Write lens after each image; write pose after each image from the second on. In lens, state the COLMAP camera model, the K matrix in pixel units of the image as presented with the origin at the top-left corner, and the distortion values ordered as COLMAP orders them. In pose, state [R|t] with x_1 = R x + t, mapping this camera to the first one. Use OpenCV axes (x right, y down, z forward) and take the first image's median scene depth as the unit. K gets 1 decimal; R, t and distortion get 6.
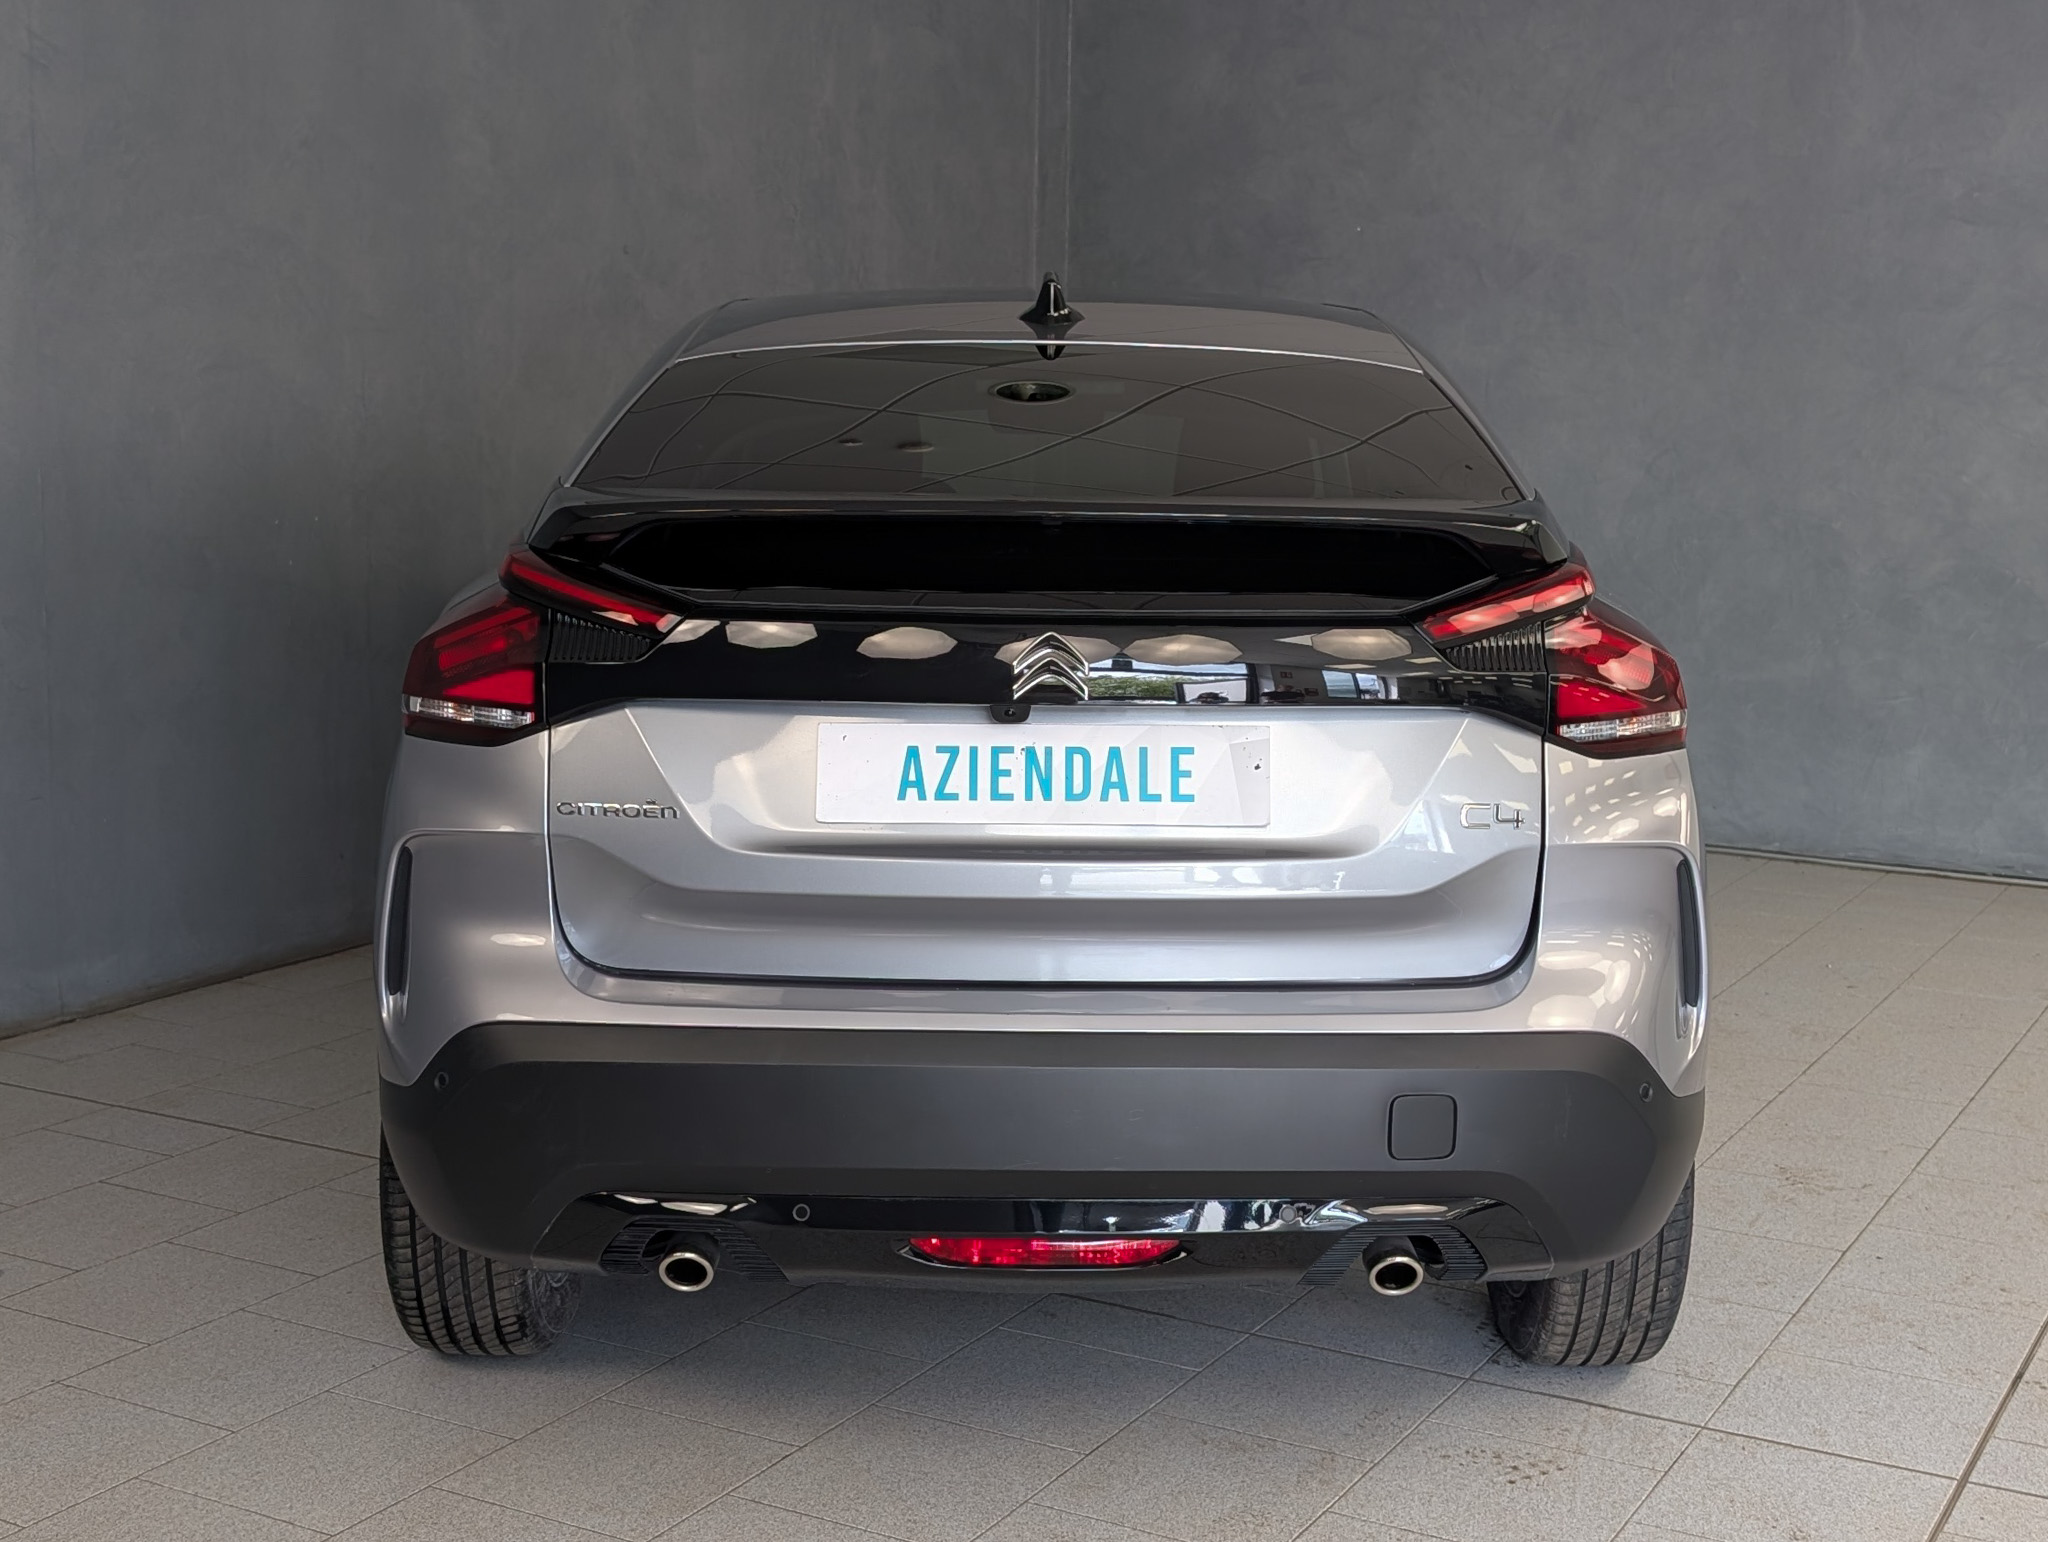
lens RADIAL K [[1445.3, 0, 1071.5], [0, 1445.3, 761.5], [0, 0, 1]] dist [0.051871, -0.061701]
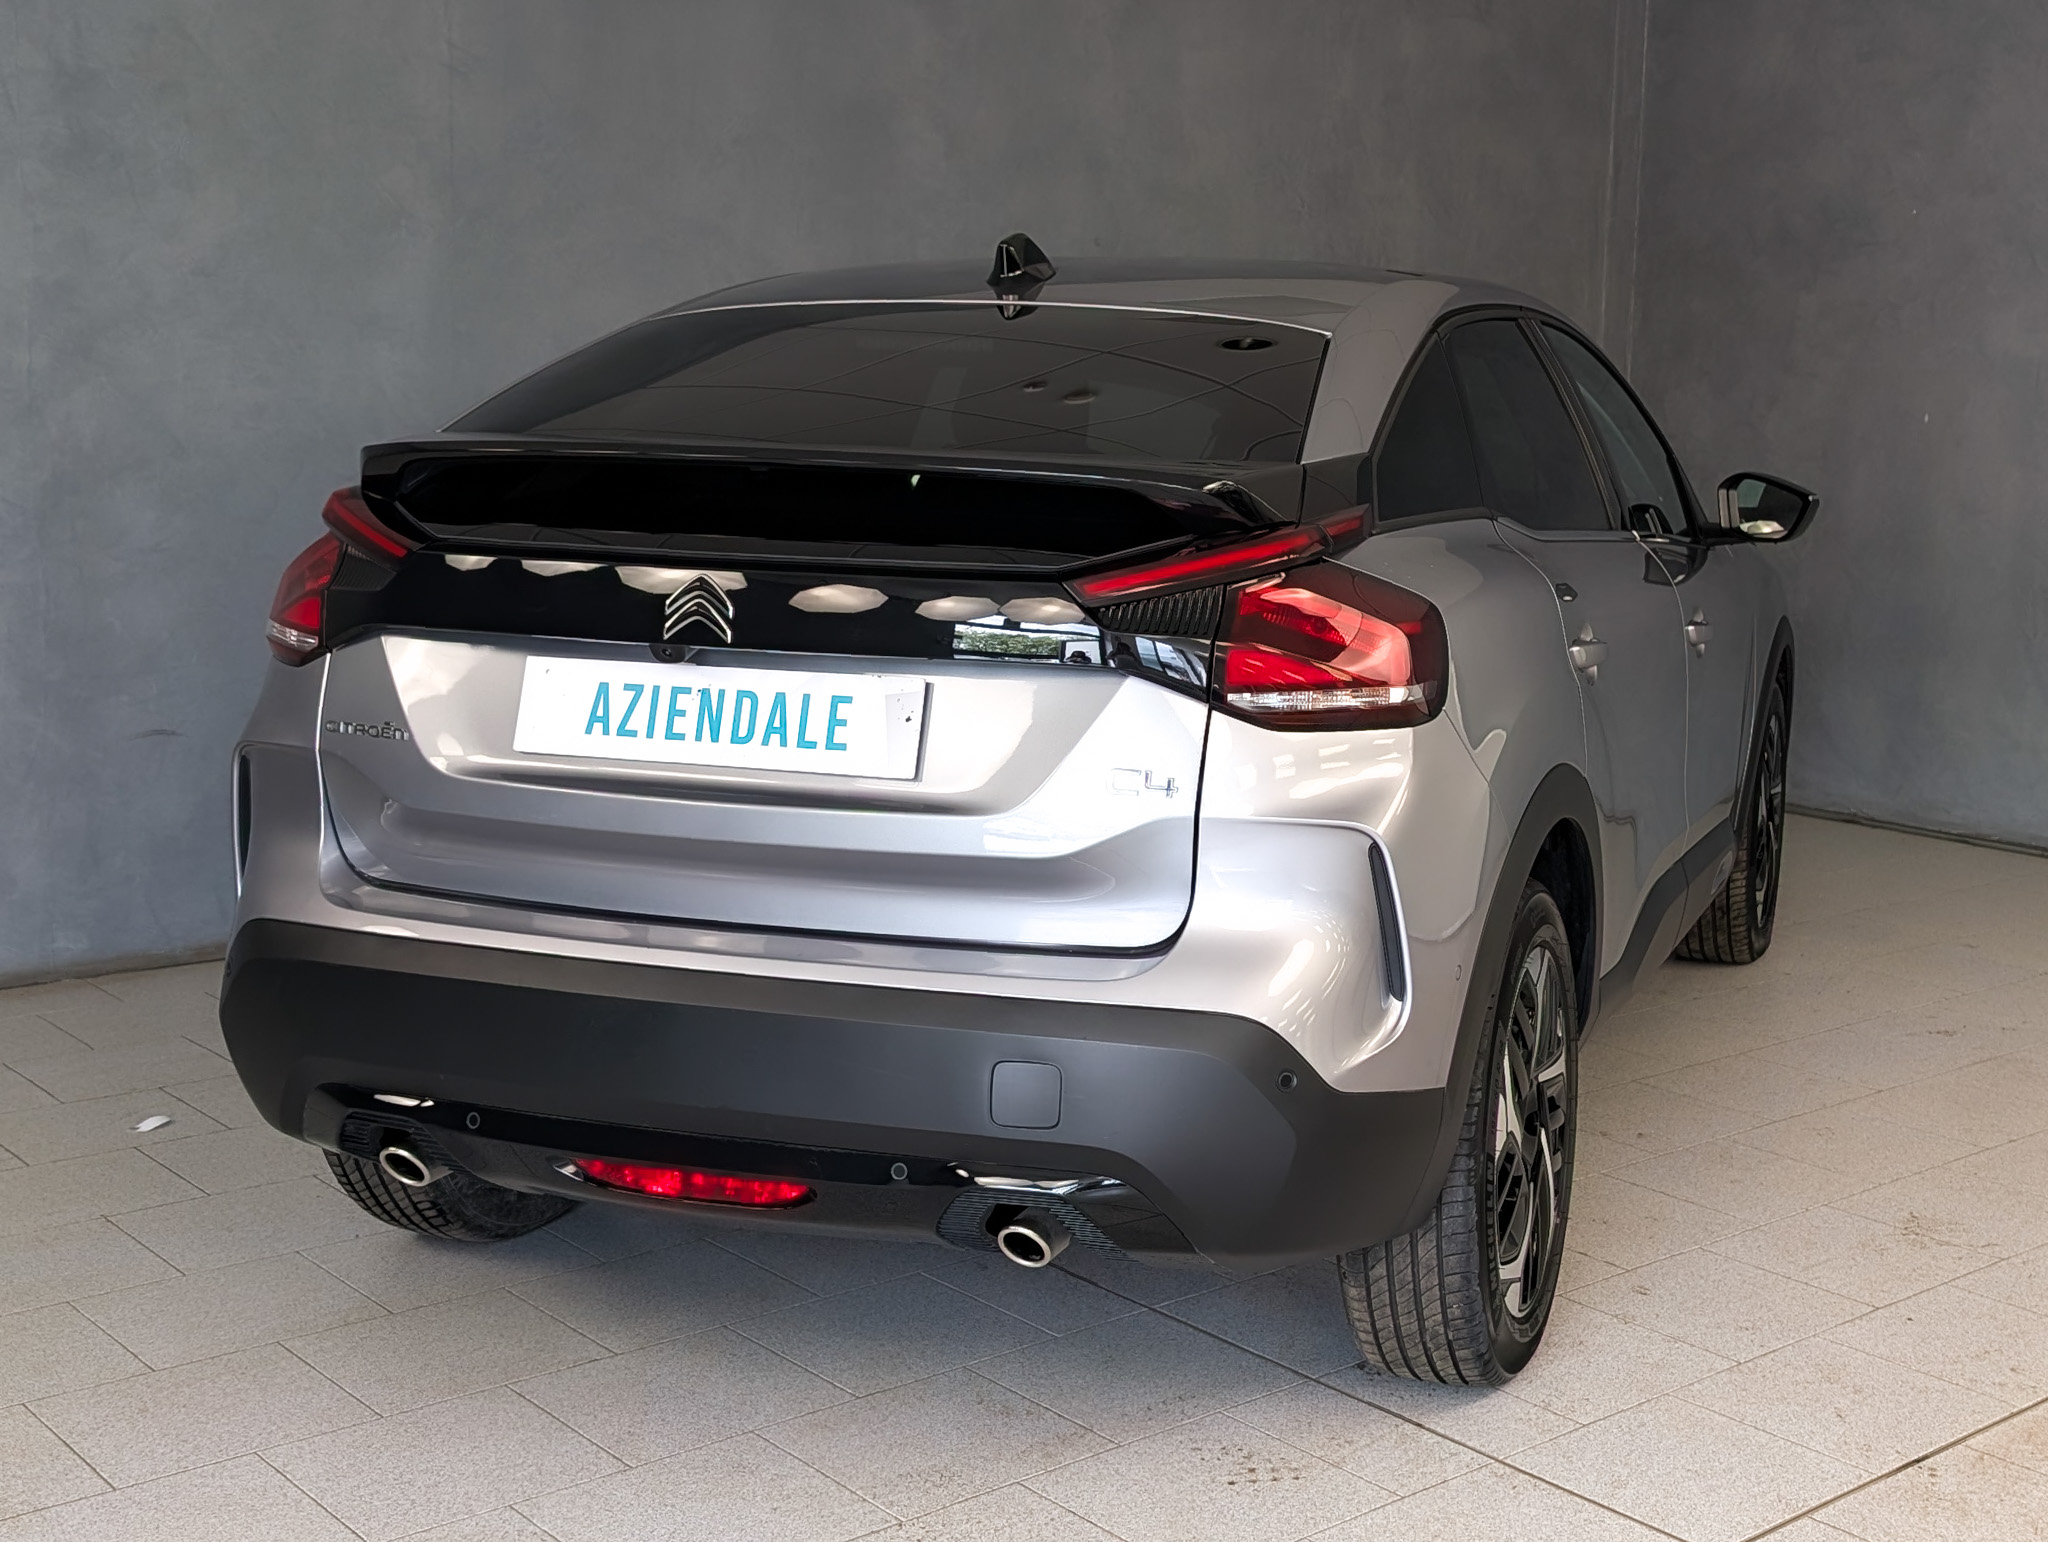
lens RADIAL K [[1434.3, 0, 1024.1], [0, 1434.3, 720.1], [0, 0, 1]] dist [0.003854, -0.000127]
pose [[0.981426, 0.052094, -0.184634, 0.376645], [-0.053168, 0.998585, -0.000868, 0.000949], [0.184327, 0.010668, 0.982807, 0.049938]]
